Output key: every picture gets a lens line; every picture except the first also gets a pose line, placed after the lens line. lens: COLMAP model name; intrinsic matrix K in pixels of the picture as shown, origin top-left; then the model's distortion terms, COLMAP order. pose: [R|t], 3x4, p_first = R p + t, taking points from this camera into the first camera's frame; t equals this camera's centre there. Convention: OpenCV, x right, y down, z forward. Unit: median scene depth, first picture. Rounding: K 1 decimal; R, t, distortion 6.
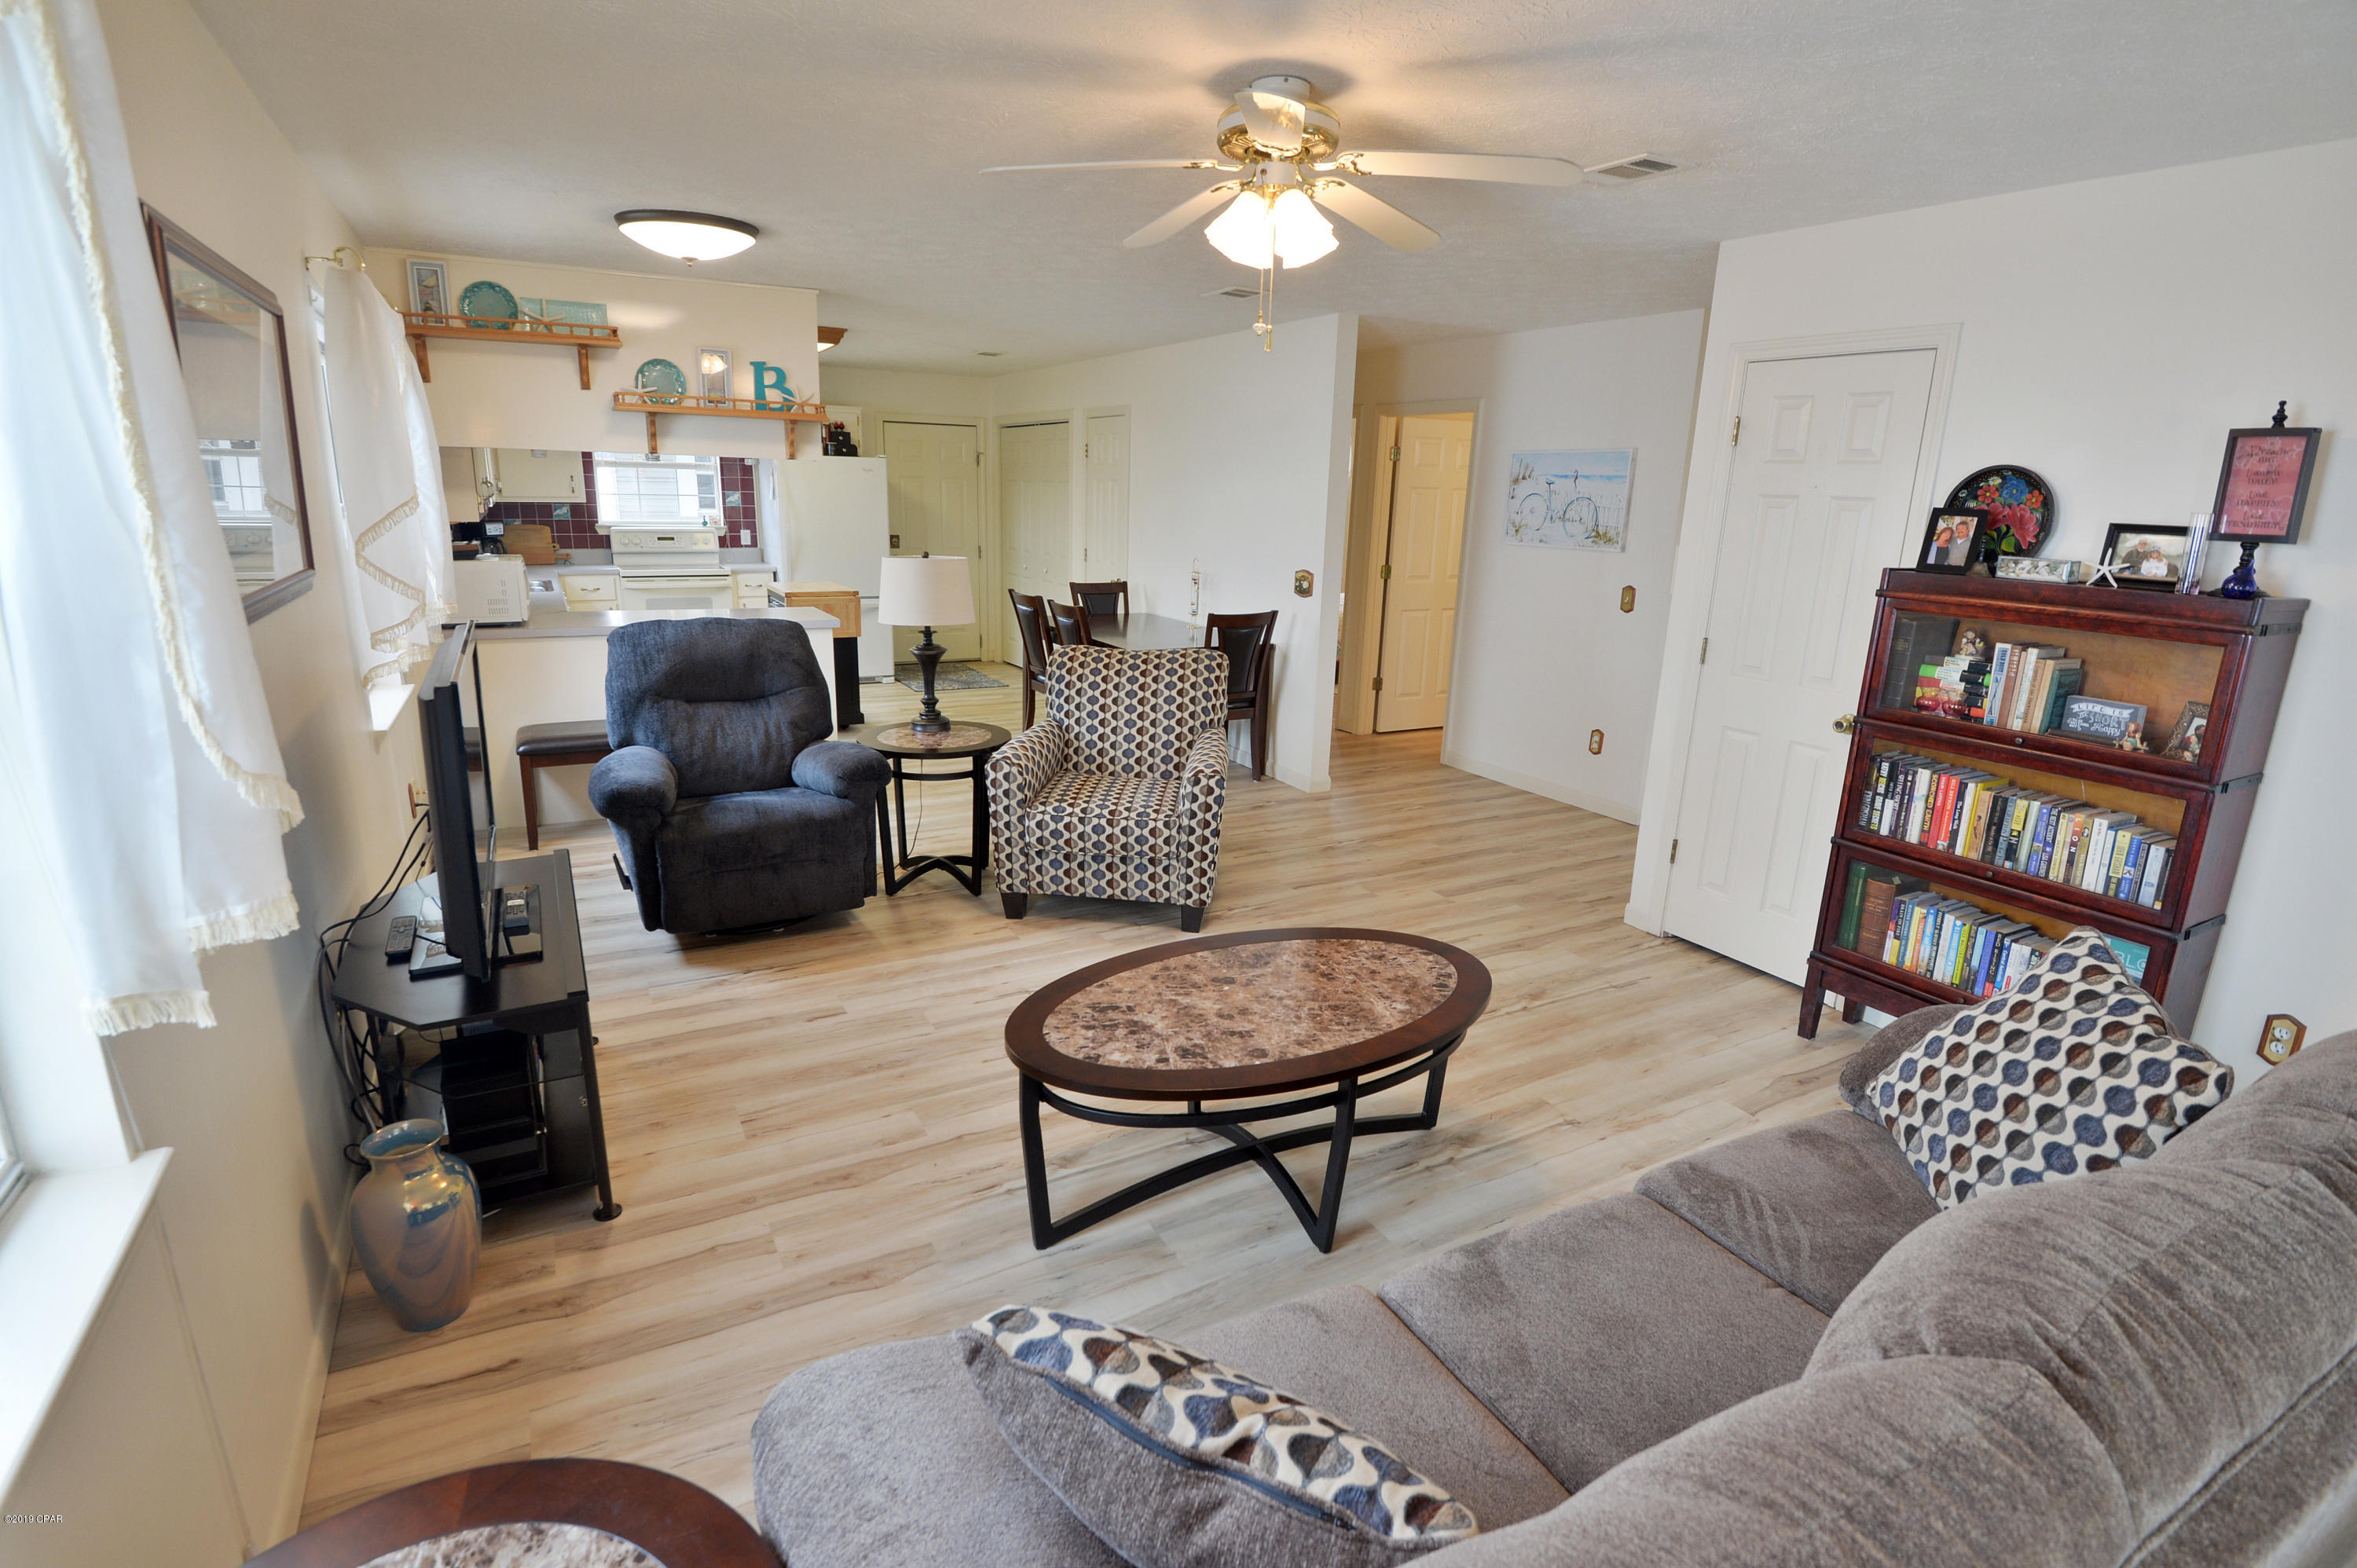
lens RADIAL K [[1160.4, 0, 1172.5], [0, 1160.4, 760.3], [0, 0, 1]] dist [-0.003984, -0.000757]
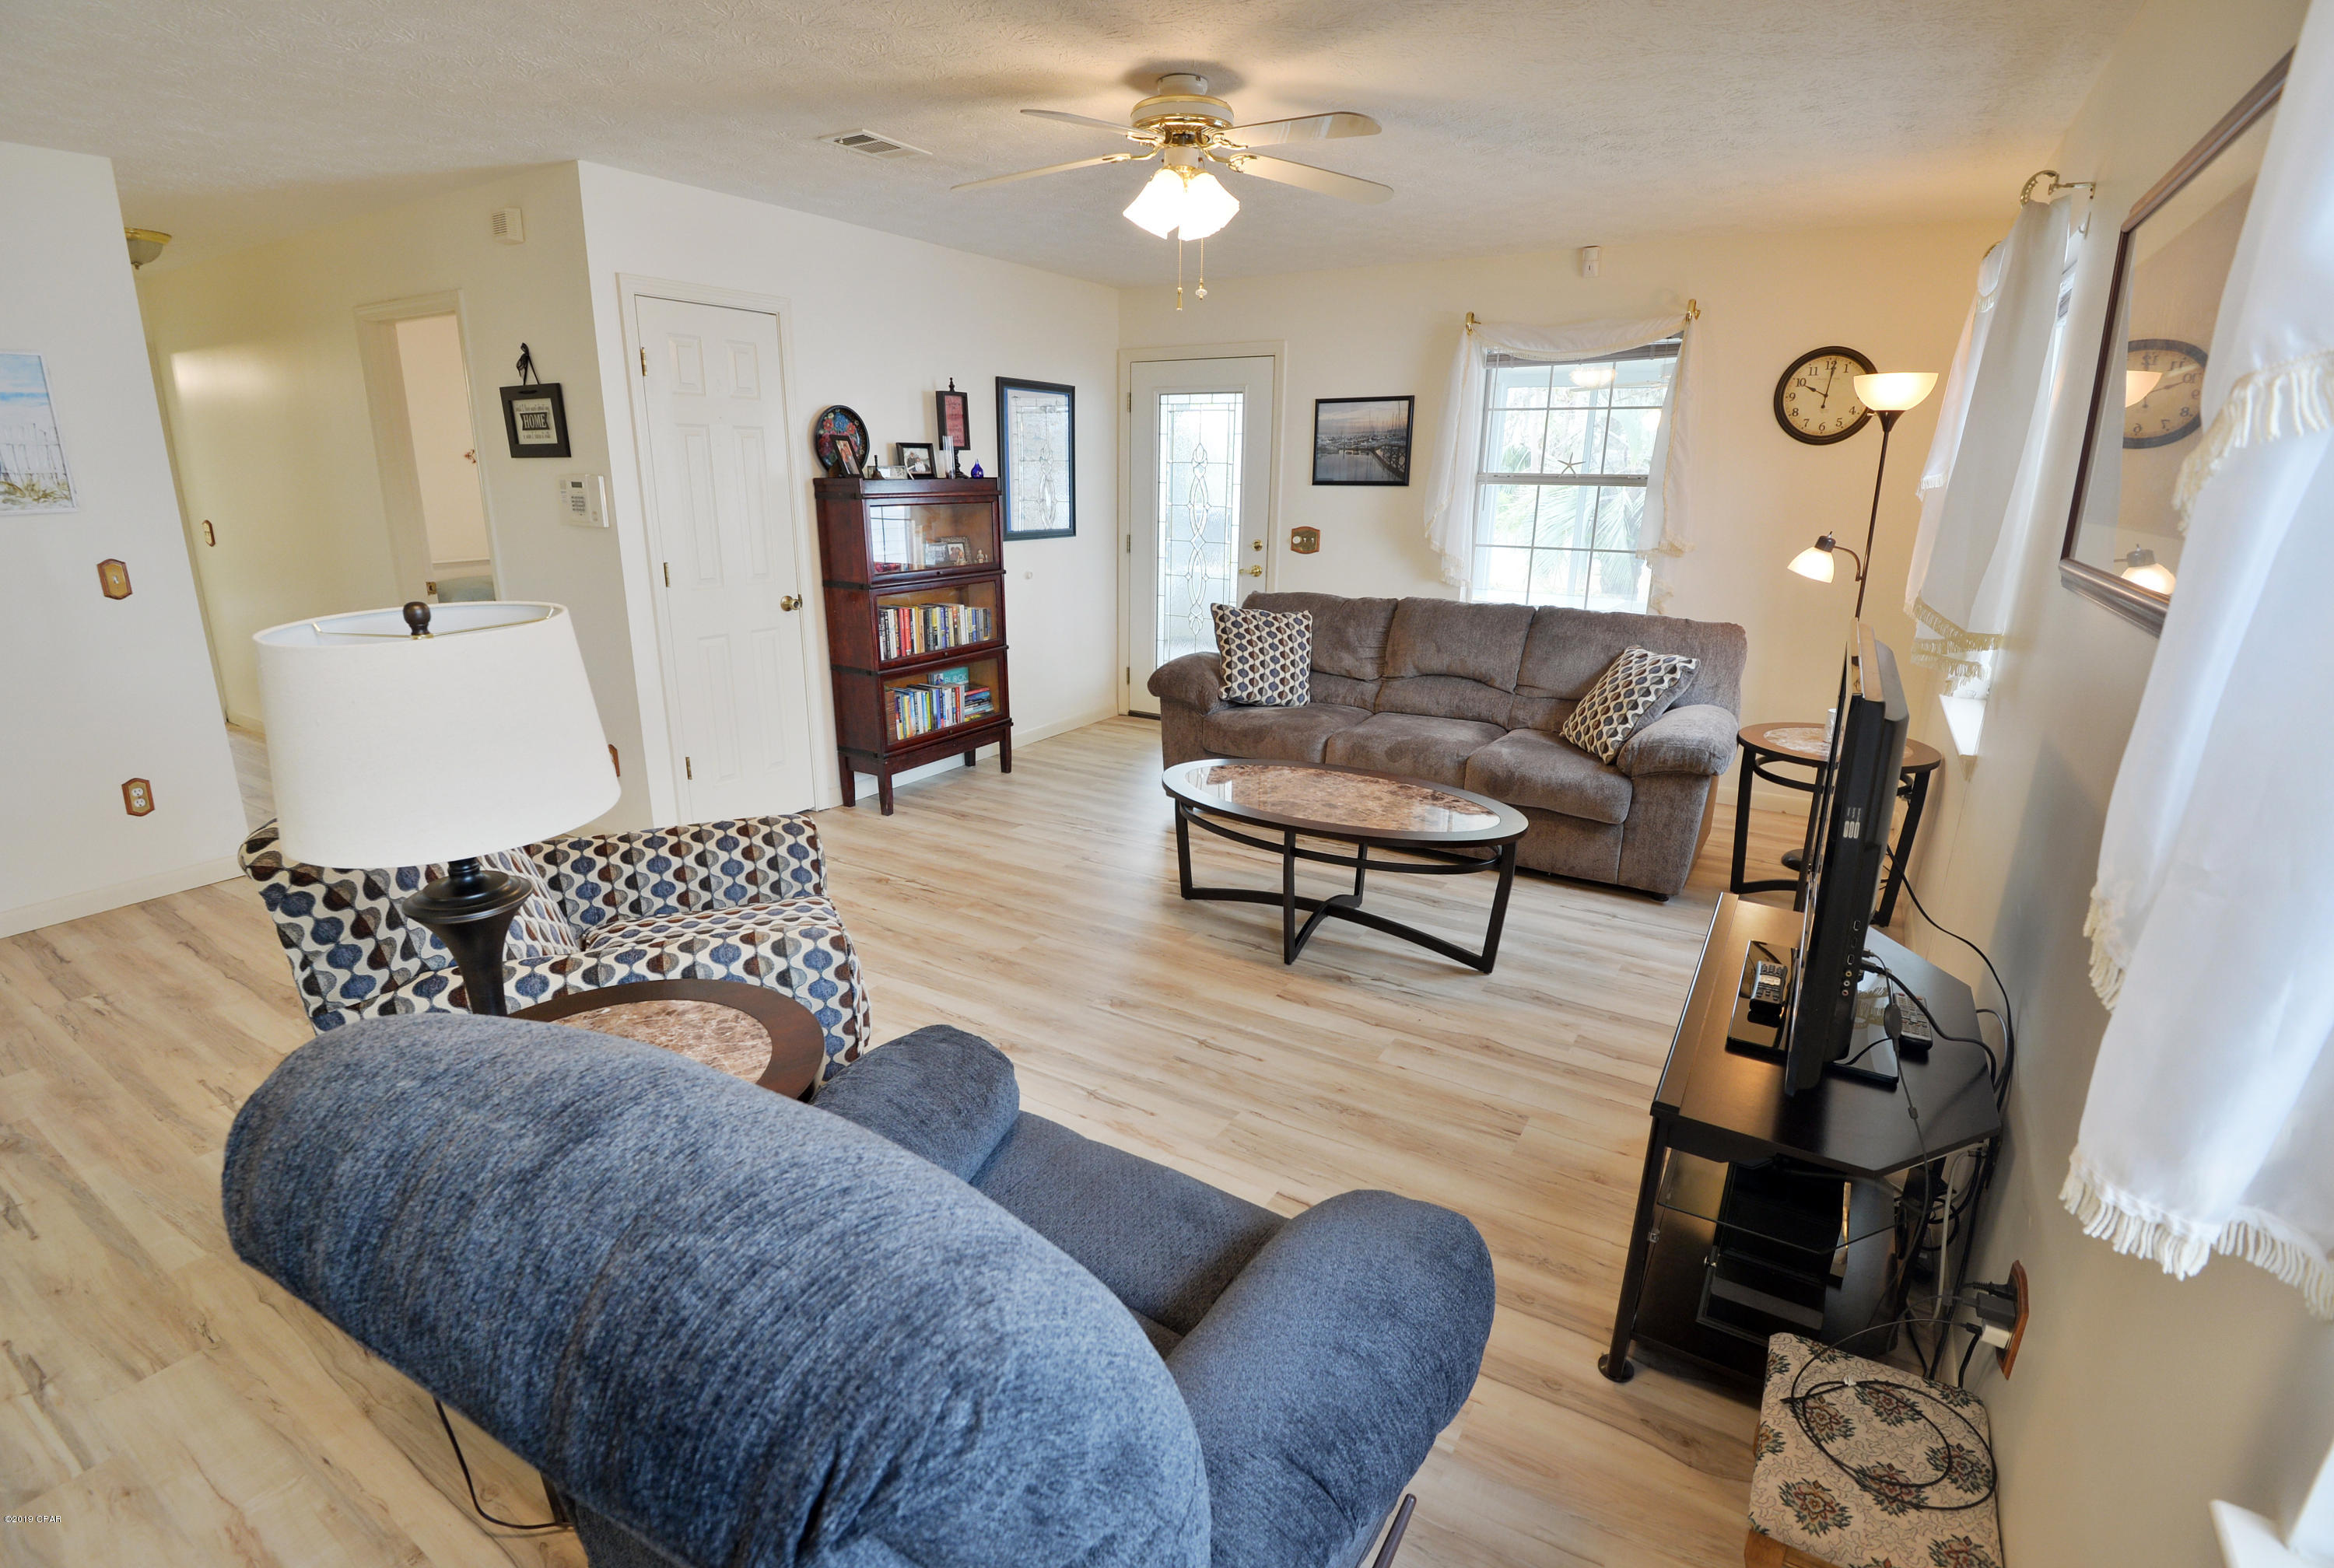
lens RADIAL K [[1119.1, 0, 1133.4], [0, 1119.1, 778.8], [0, 0, 1]] dist [0.001440, -0.034318]
pose [[-0.457587, -0.280942, 0.843615, -0.799699], [0.182195, 0.899015, 0.398217, -0.317435], [-0.870298, 0.335921, -0.360191, 1.311730]]
